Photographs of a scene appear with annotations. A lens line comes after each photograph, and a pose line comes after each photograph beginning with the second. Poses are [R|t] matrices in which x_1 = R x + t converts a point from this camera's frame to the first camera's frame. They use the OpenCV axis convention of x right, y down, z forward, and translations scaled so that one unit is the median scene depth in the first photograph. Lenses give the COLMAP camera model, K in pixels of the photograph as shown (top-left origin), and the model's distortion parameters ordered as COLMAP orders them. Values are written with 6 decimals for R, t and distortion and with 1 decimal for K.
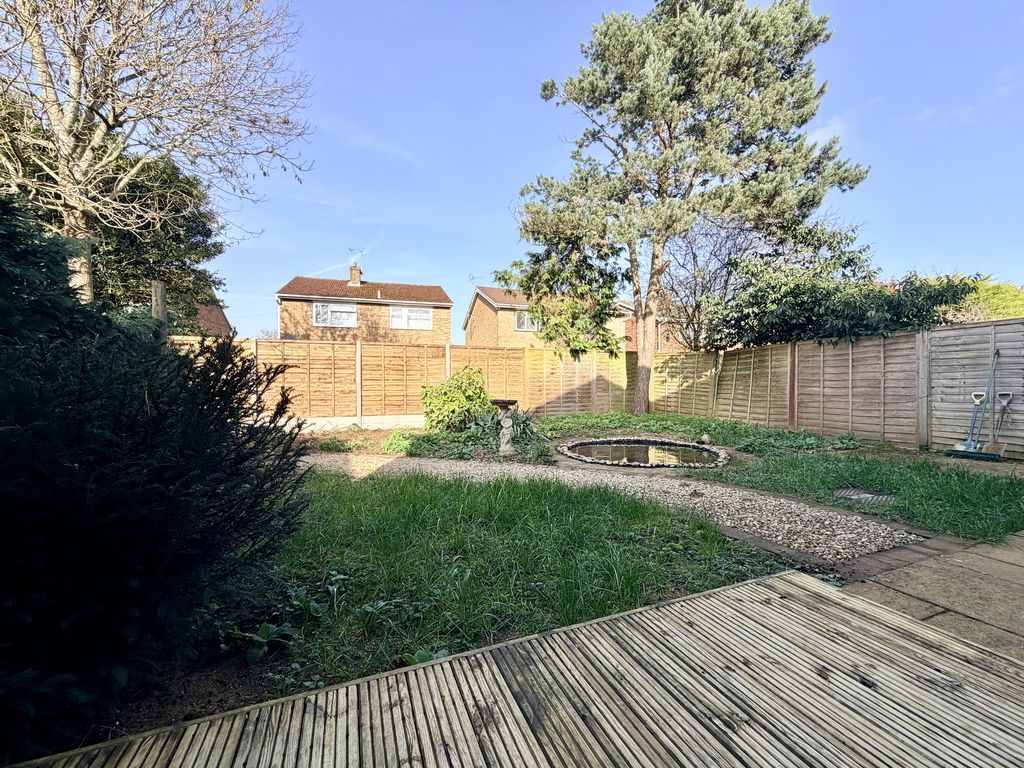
lens RADIAL K [[407.3, 0, 509.0], [0, 407.3, 385.4], [0, 0, 1]] dist [-0.012020, 0.000492]
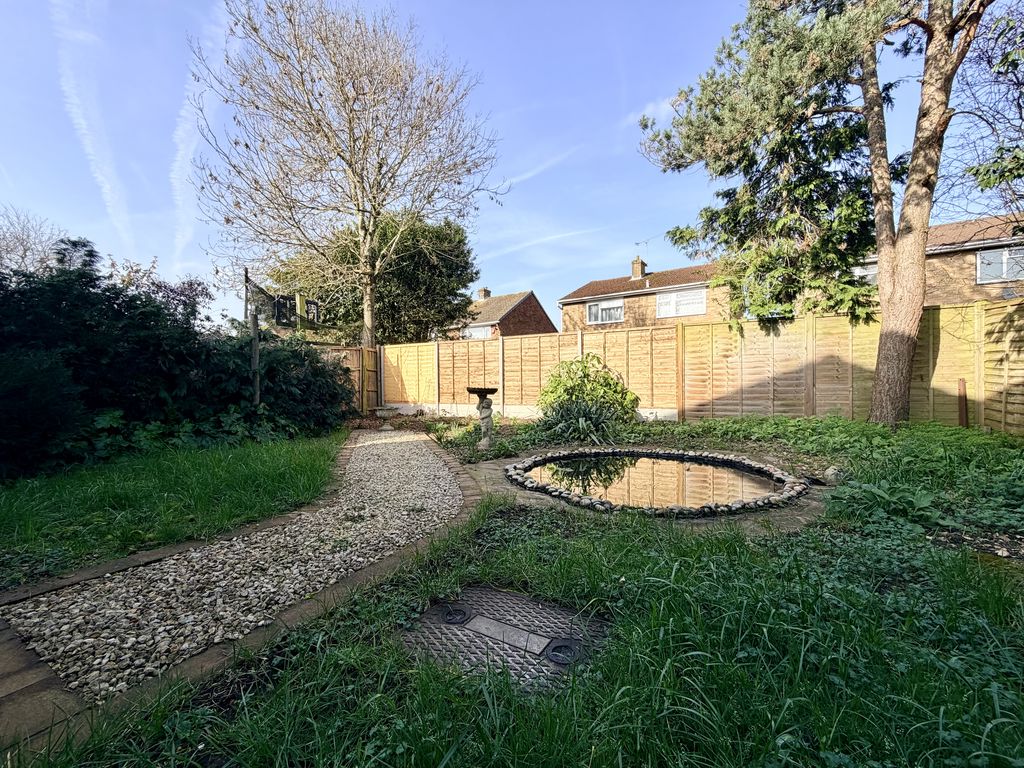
lens RADIAL K [[407.3, 0, 510.7], [0, 407.3, 385.5], [0, 0, 1]] dist [-0.012020, 0.000492]
pose [[0.629709, 0.000415, -0.776831, 0.396654], [0.006421, 0.999963, 0.005739, 0.013611], [0.776805, -0.008601, 0.629683, 0.263820]]
